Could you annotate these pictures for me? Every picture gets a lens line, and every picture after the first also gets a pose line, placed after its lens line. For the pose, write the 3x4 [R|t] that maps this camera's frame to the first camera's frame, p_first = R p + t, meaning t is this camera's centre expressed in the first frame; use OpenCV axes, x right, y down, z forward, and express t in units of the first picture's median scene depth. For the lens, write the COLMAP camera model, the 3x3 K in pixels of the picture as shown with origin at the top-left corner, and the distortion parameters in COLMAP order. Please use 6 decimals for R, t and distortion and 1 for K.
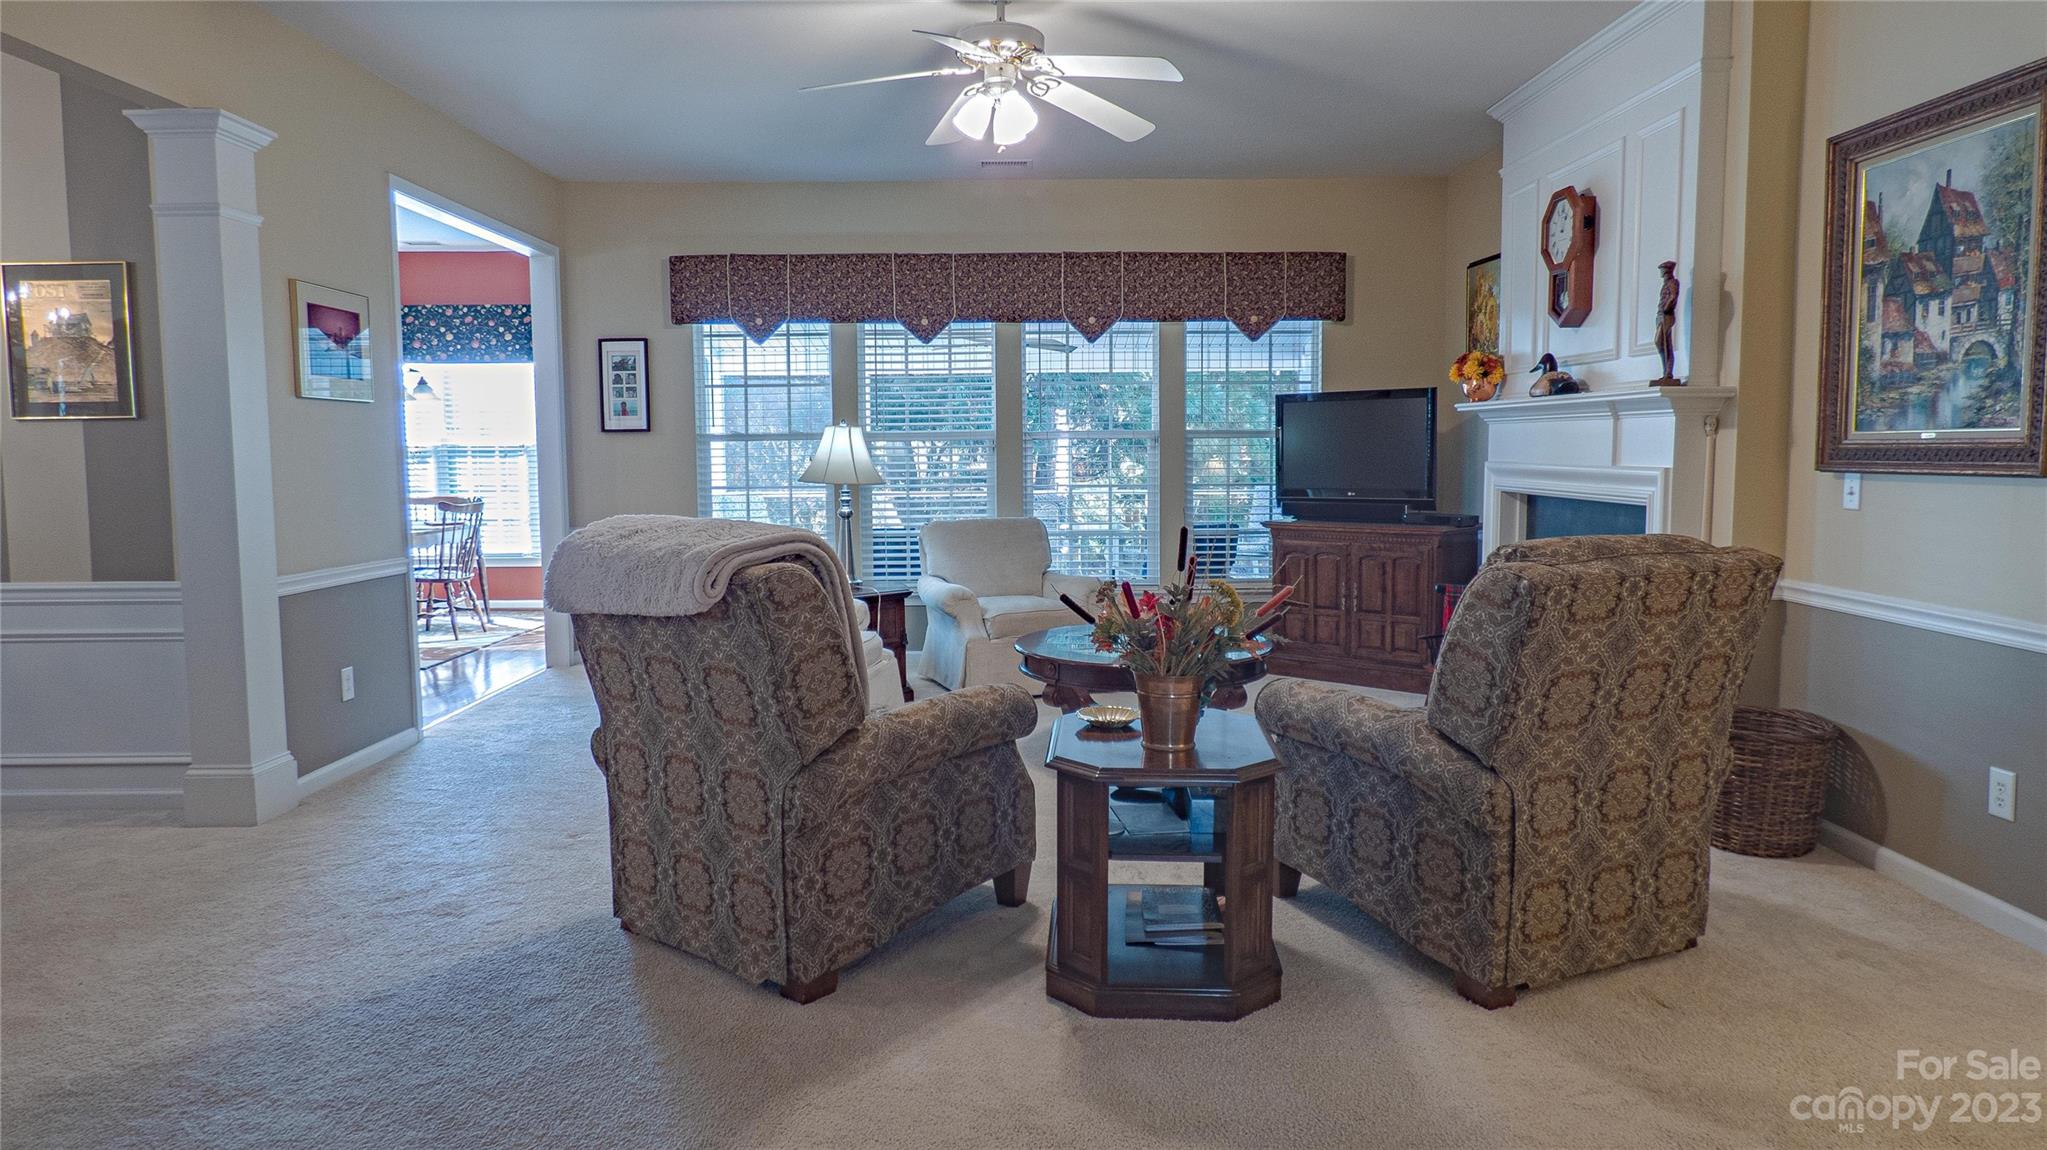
lens RADIAL K [[1237.7, 0, 1025.2], [0, 1237.7, 560.0], [0, 0, 1]] dist [-0.035654, 0.029898]
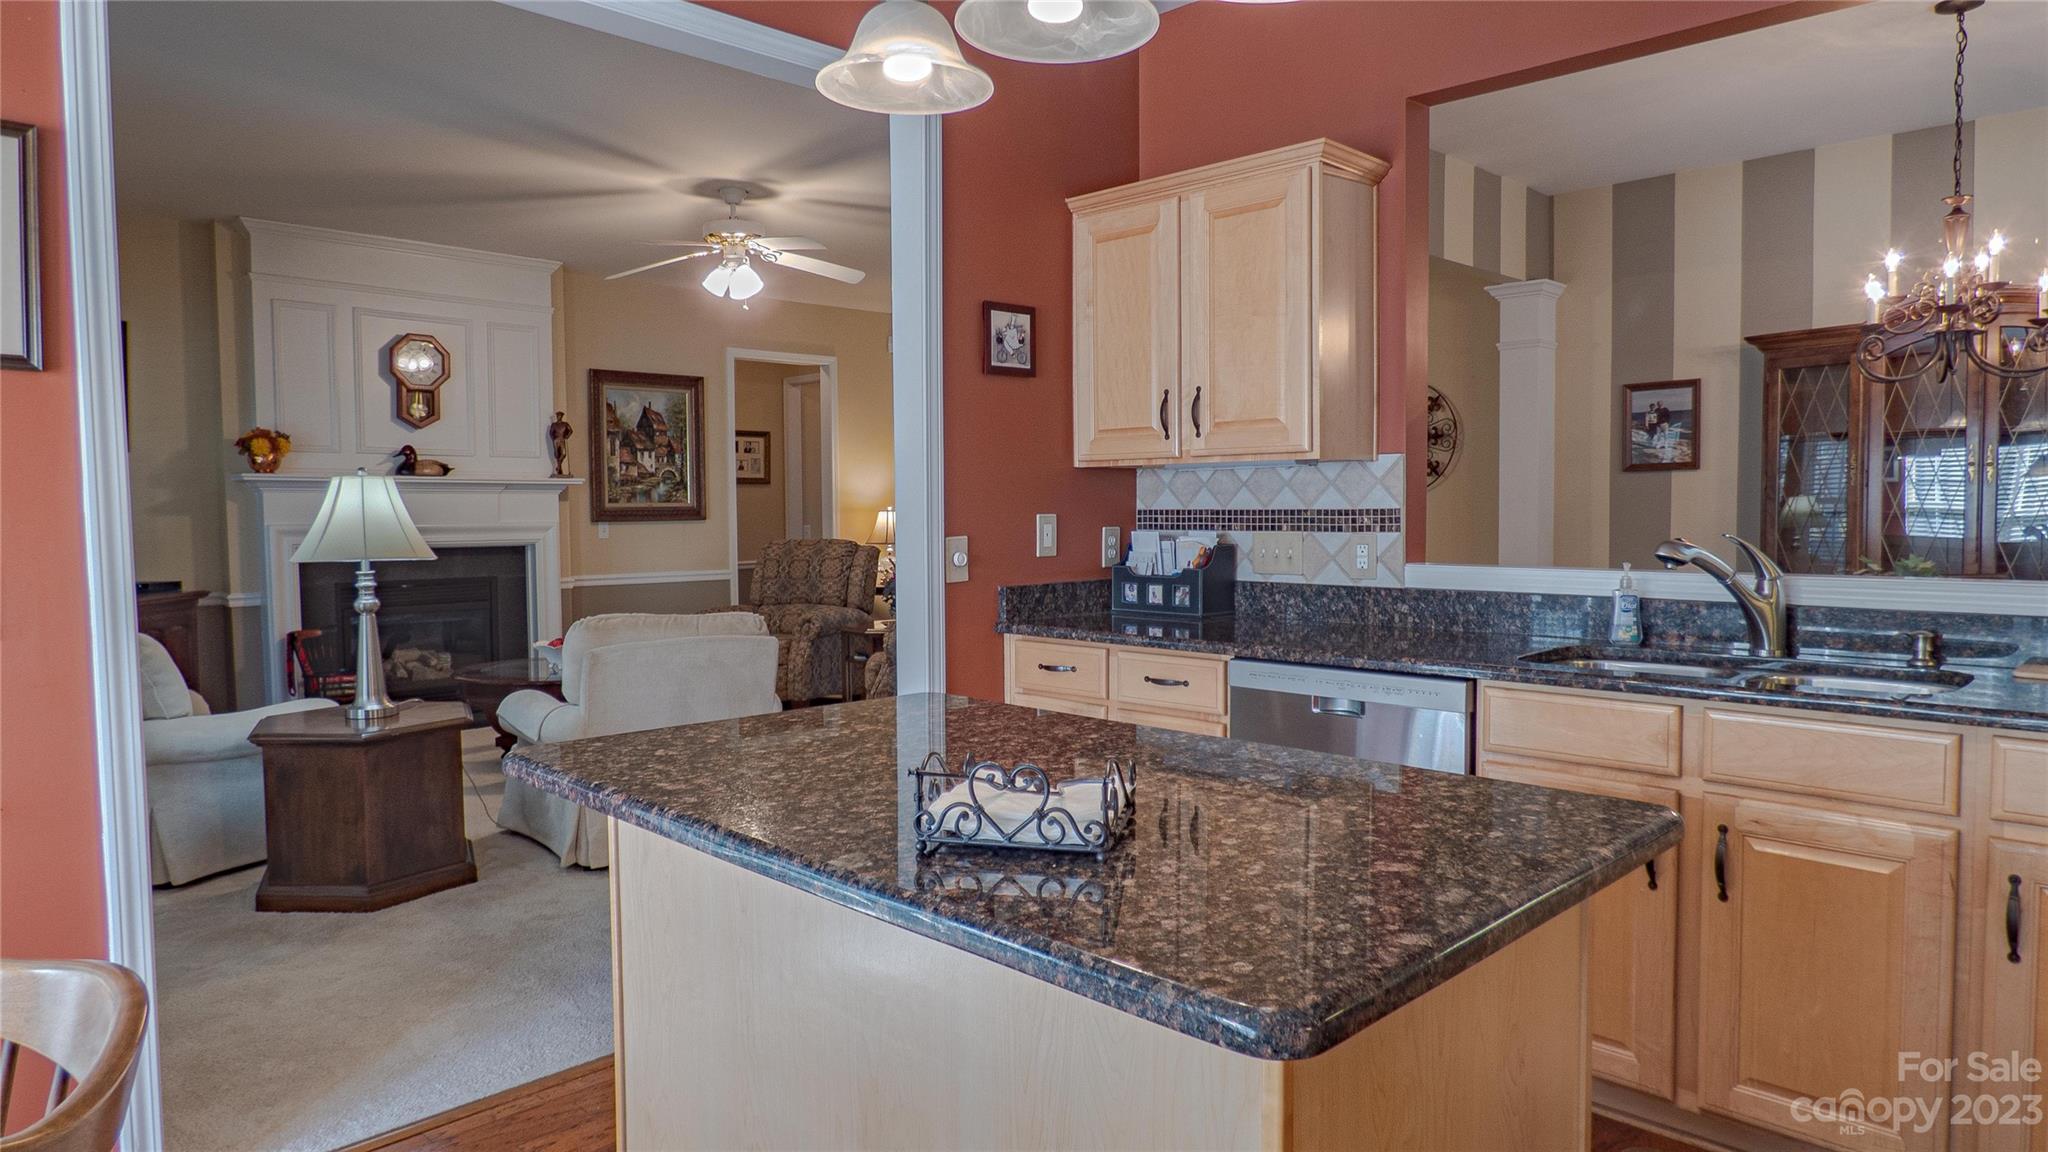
lens RADIAL K [[1238.3, 0, 1031.6], [0, 1238.3, 573.4], [0, 0, 1]] dist [-0.035654, 0.029898]
pose [[-0.699223, -0.028002, 0.714355, -1.475046], [0.075179, 0.990812, 0.112426, -0.173010], [-0.710939, 0.132316, -0.690694, 2.019744]]
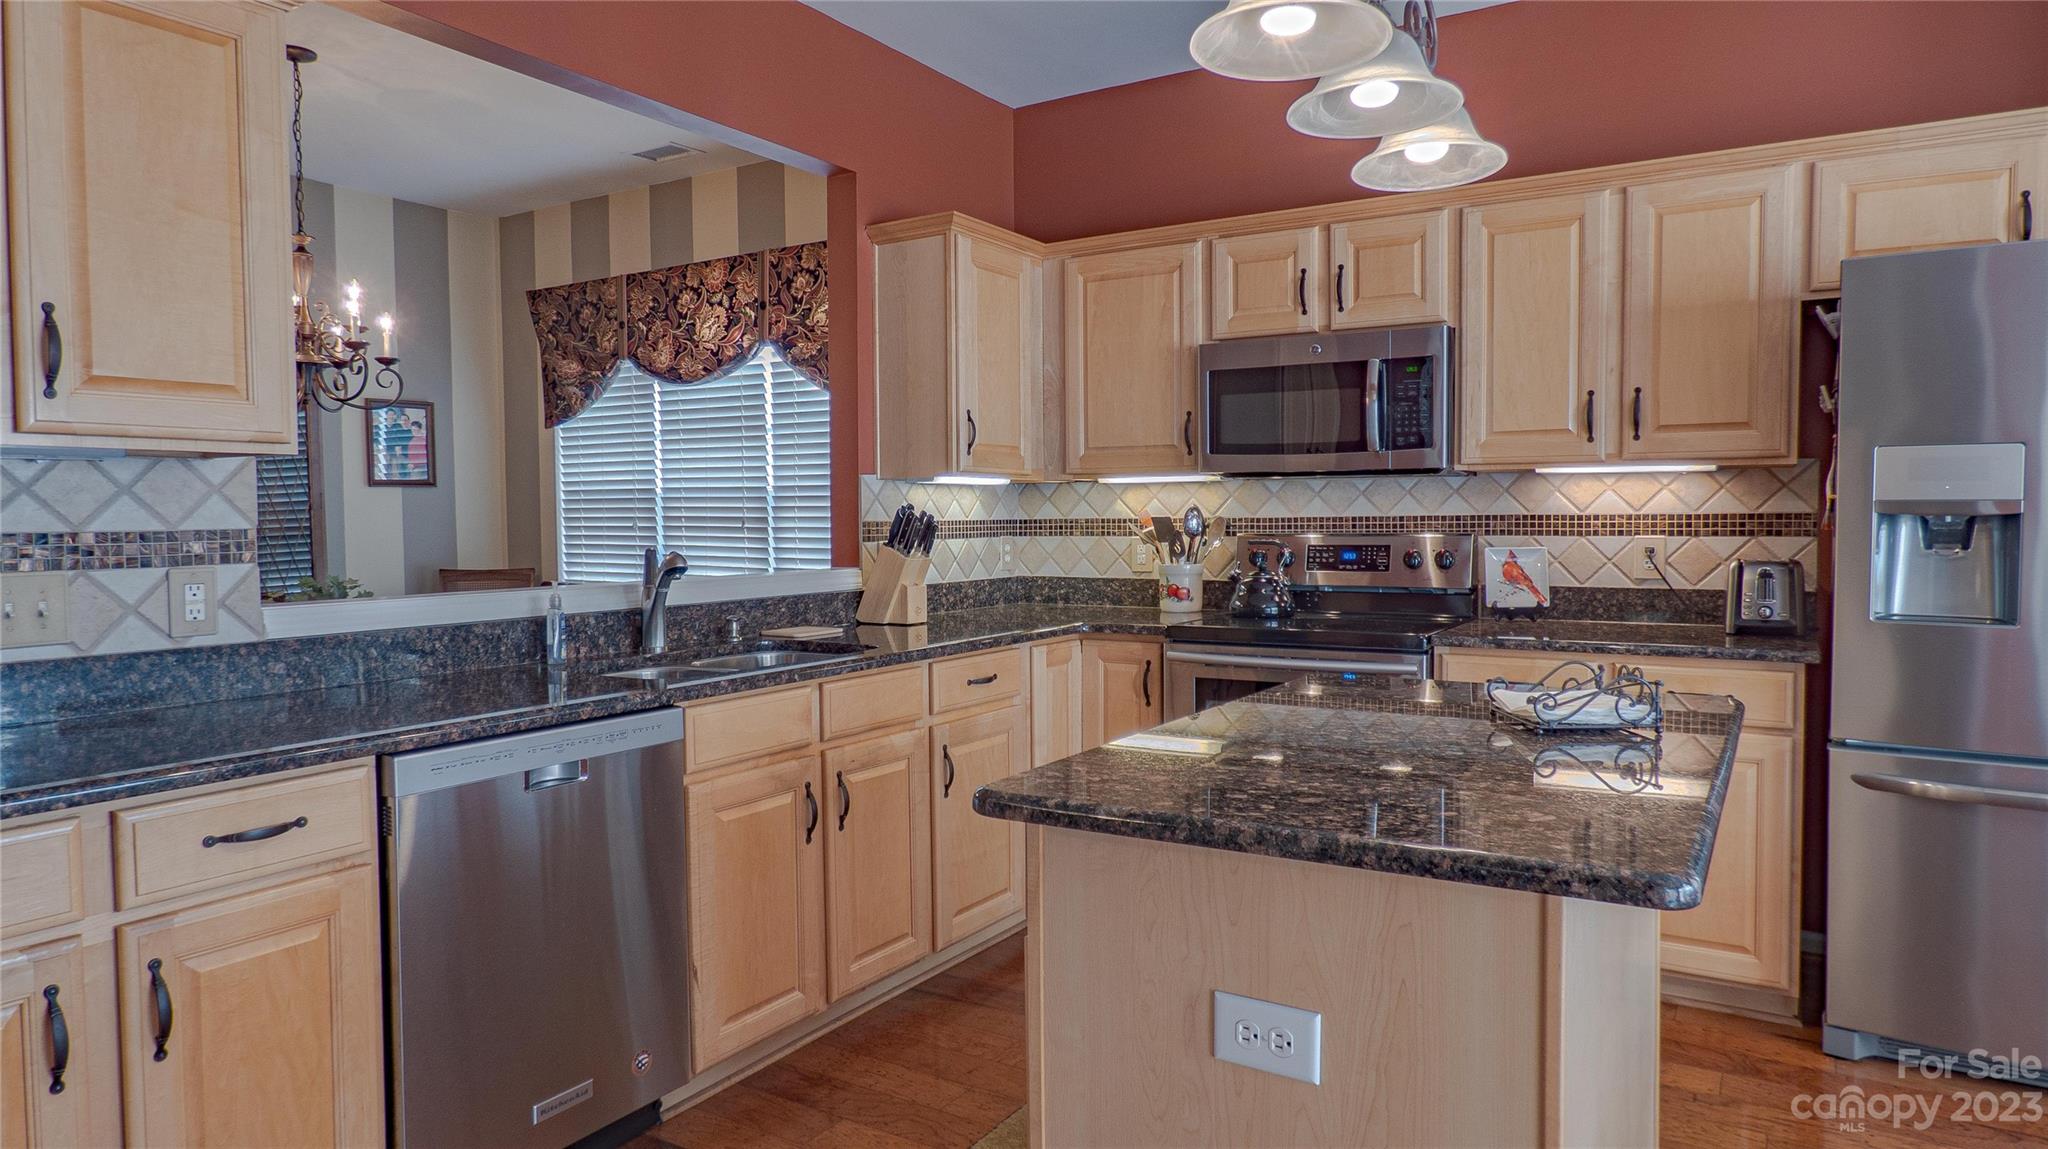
lens RADIAL K [[1238.3, 0, 1021.8], [0, 1238.3, 574.8], [0, 0, 1]] dist [-0.035654, 0.029898]
pose [[-0.533775, 0.049761, -0.844161, -0.675928], [-0.064618, 0.992948, 0.099390, -0.163648], [0.843154, 0.107599, -0.526795, 1.868138]]
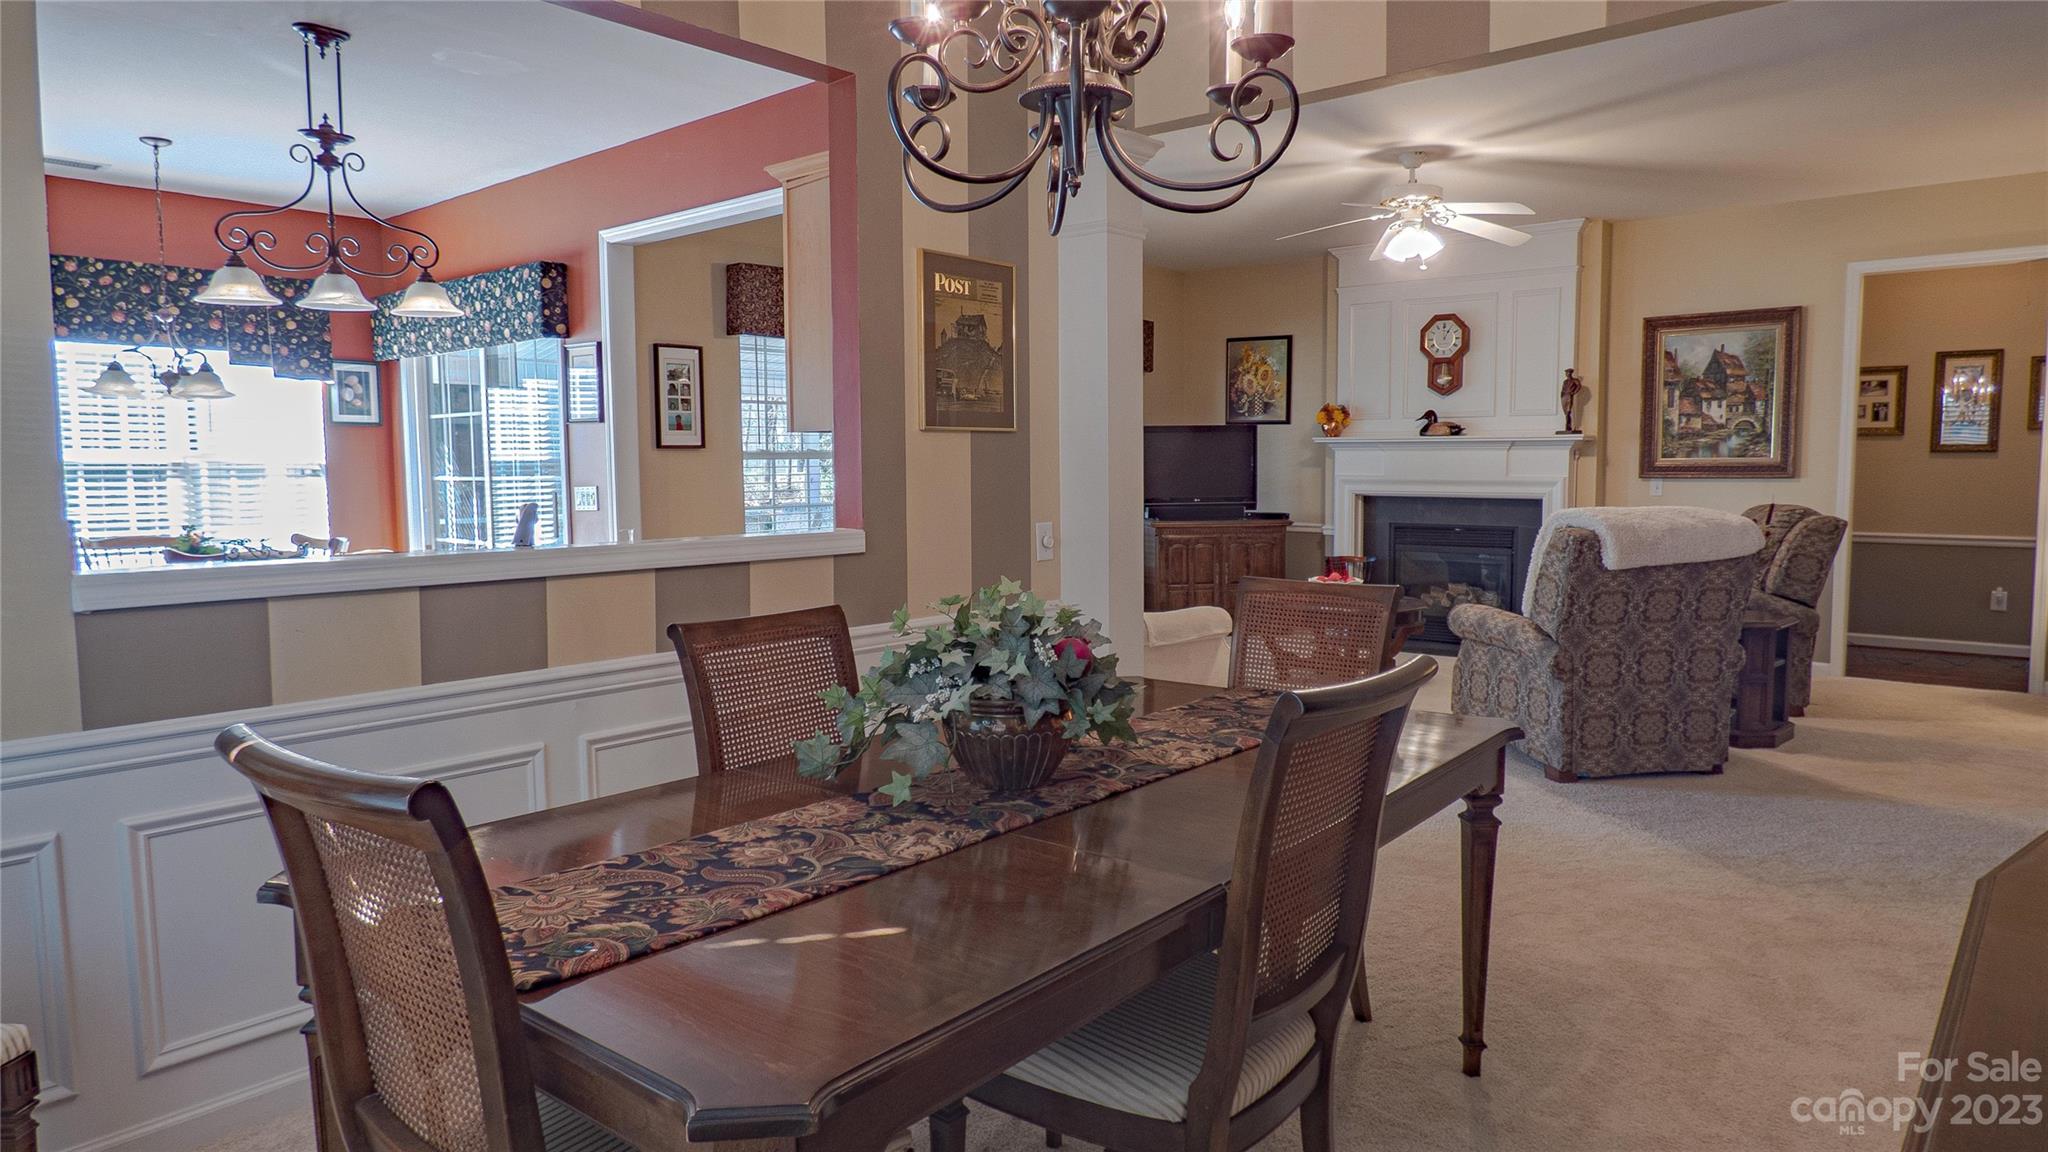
lens RADIAL K [[1238.3, 0, 1017.0], [0, 1238.3, 569.1], [0, 0, 1]] dist [-0.035654, 0.029898]
pose [[0.661899, -0.059926, 0.747194, -1.647471], [0.068144, 0.997482, 0.019635, -0.032387], [-0.746489, 0.037921, 0.664316, 0.429191]]
